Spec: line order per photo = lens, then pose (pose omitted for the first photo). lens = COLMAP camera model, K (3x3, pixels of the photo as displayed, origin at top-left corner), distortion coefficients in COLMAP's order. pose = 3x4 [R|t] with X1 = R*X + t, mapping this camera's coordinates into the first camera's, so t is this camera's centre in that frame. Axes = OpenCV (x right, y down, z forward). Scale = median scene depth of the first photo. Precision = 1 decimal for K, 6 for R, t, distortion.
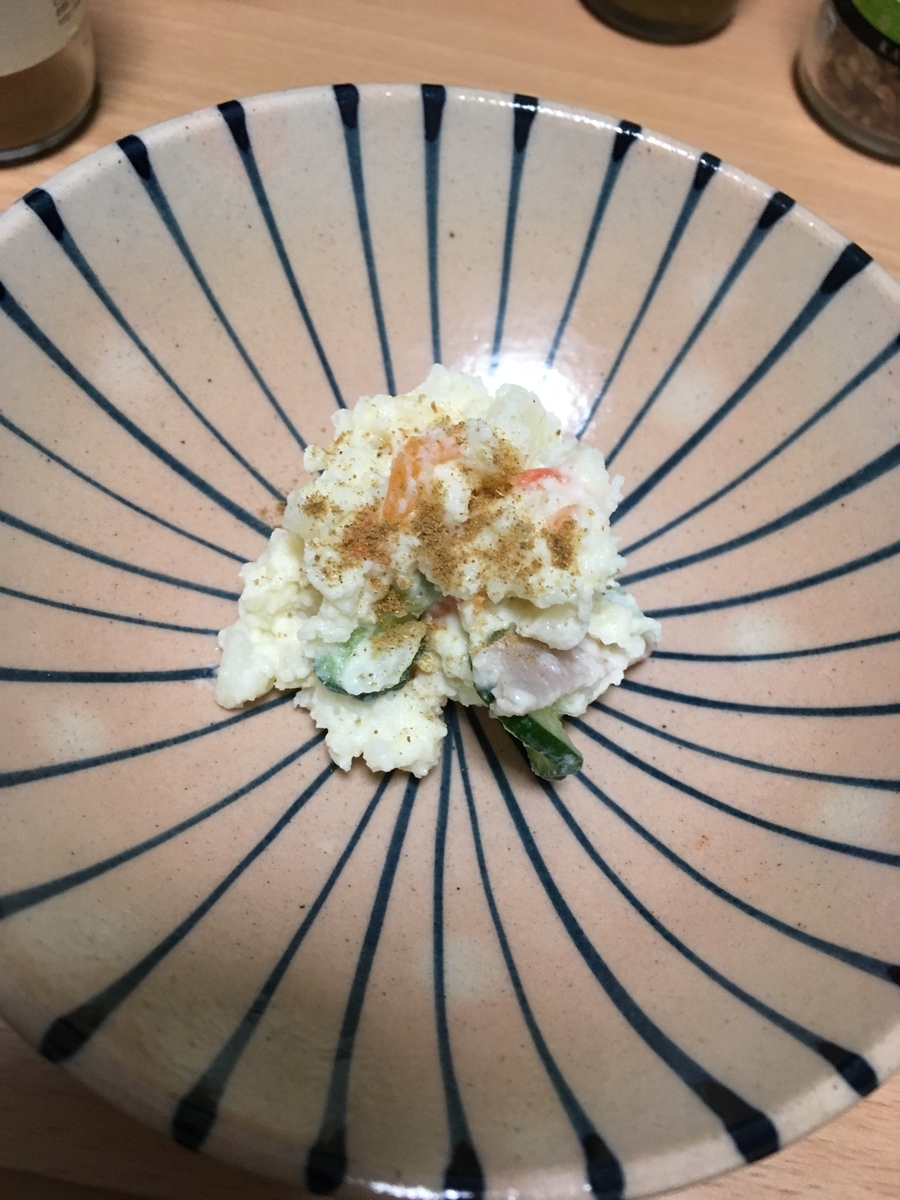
lens RADIAL K [[1109.7, 0, 455.5], [0, 1109.7, 604.2], [0, 0, 1]] dist [0.066573, -0.197811]
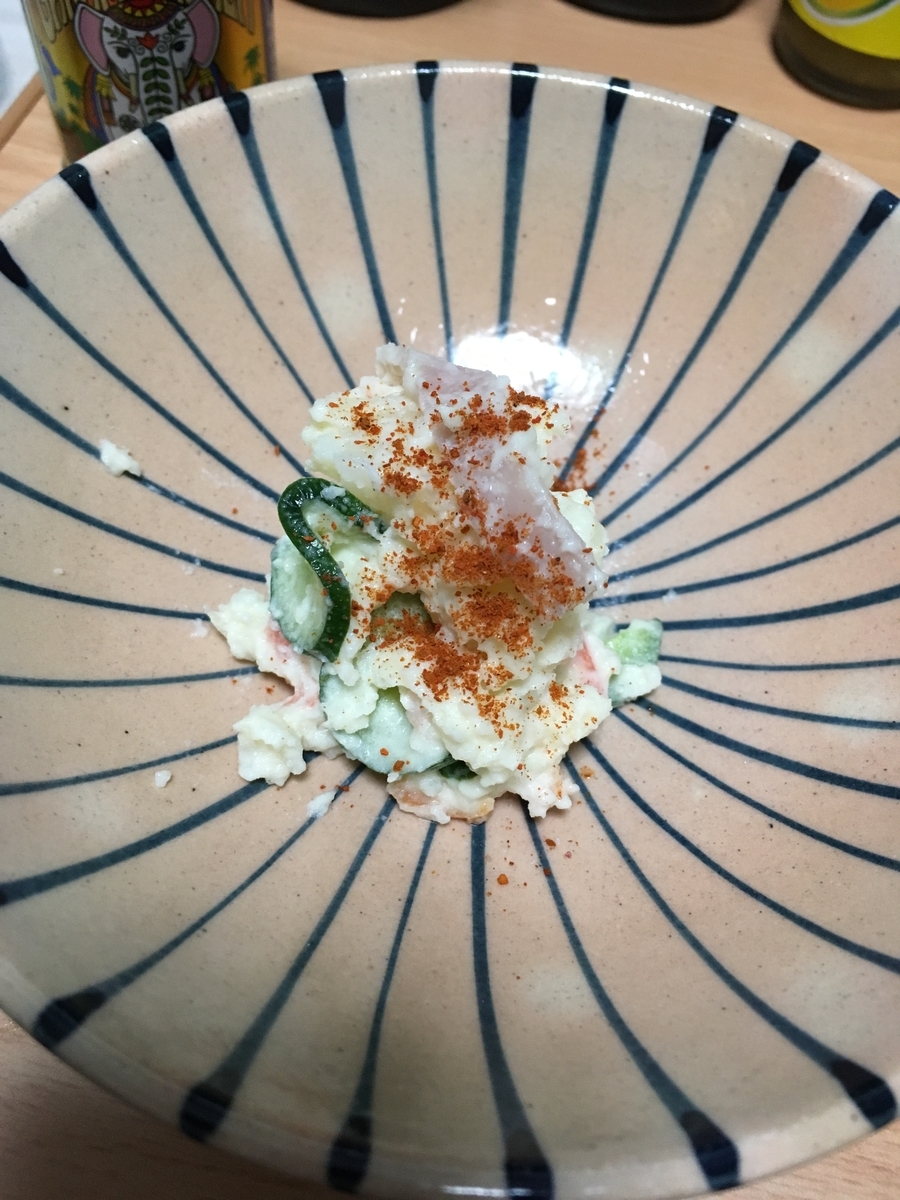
lens RADIAL K [[1109.7, 0, 487.0], [0, 1109.7, 578.4], [0, 0, 1]] dist [0.066573, -0.197811]
pose [[0.347905, -0.855720, 0.383021, -0.360763], [0.818424, 0.476490, 0.321153, -0.314014], [-0.457322, 0.201743, 0.866115, 0.174539]]
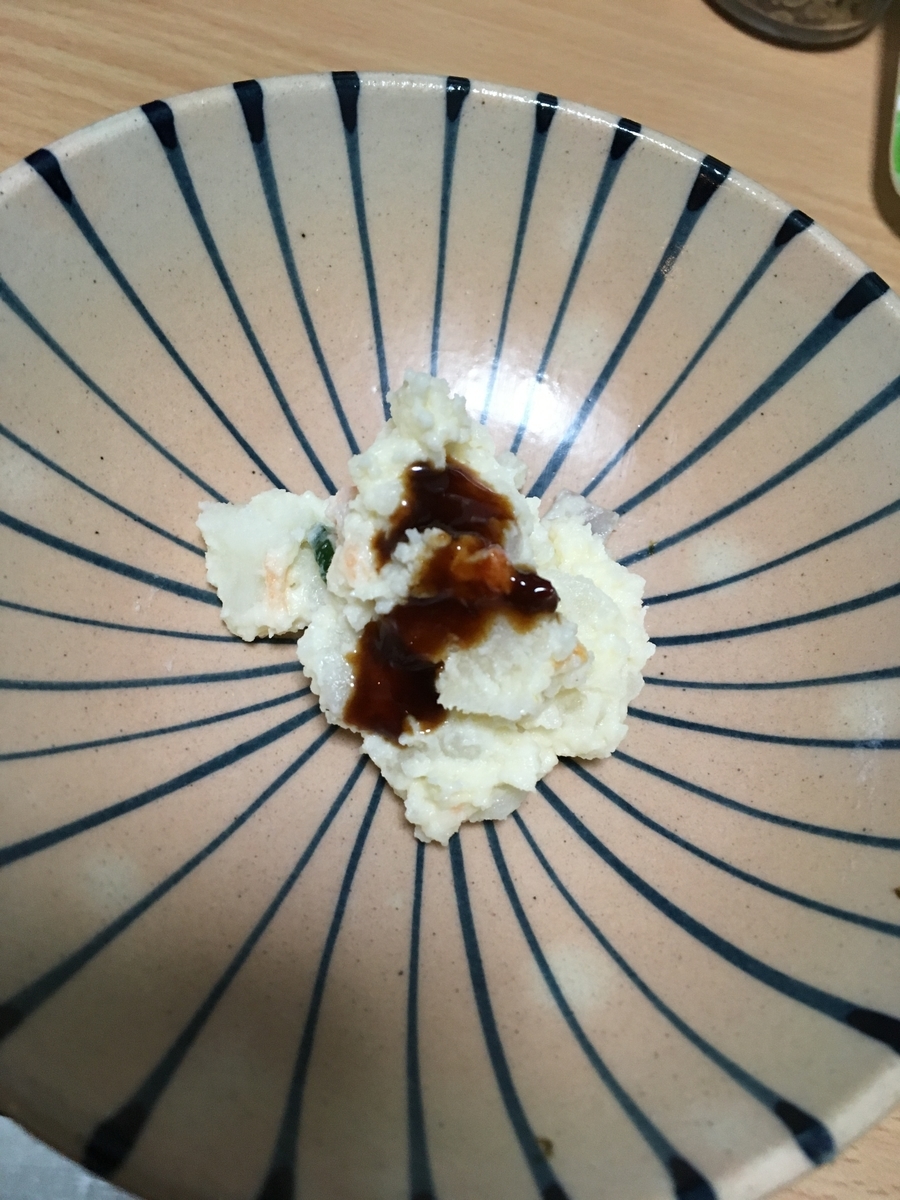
lens RADIAL K [[1109.7, 0, 474.2], [0, 1109.7, 606.0], [0, 0, 1]] dist [0.066573, -0.197811]
pose [[0.943432, -0.286023, 0.167709, -0.127394], [0.272357, 0.956986, 0.099994, -0.098129], [-0.189096, -0.048661, 0.980752, 0.043614]]
